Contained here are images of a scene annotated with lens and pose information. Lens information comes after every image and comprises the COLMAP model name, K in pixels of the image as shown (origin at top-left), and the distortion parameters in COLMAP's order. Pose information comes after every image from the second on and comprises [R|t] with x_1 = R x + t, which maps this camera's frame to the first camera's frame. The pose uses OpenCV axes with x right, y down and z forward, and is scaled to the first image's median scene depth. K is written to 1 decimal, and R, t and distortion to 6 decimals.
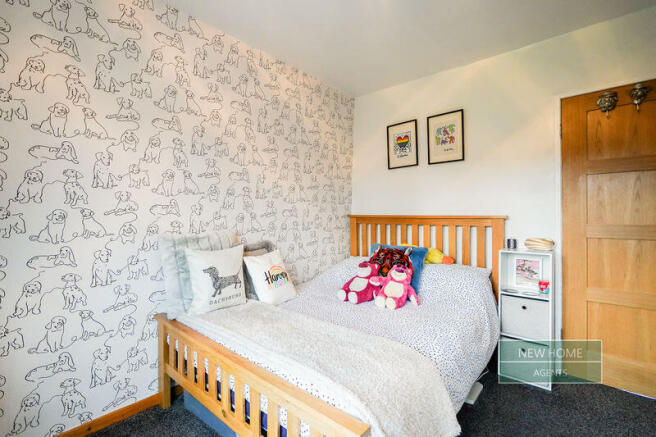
lens RADIAL K [[302.2, 0, 326.4], [0, 302.2, 215.6], [0, 0, 1]] dist [-0.029527, 0.012353]
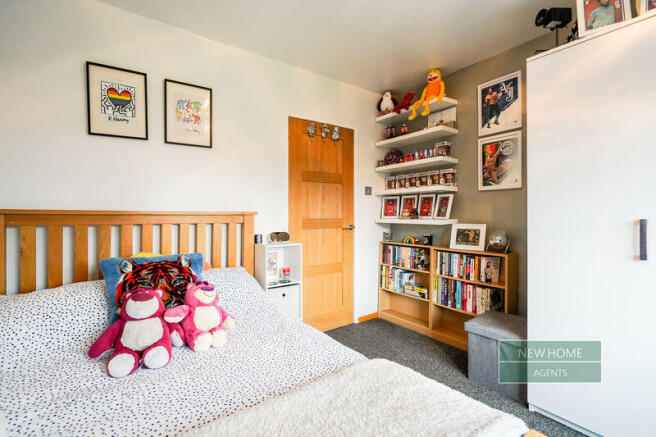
lens RADIAL K [[302.2, 0, 326.4], [0, 302.2, 215.6], [0, 0, 1]] dist [-0.029527, 0.012353]
pose [[0.233440, -0.003974, 0.972363, -0.311858], [-0.007291, 0.999956, 0.005837, 0.003709], [-0.972344, -0.008452, 0.233401, 0.469280]]
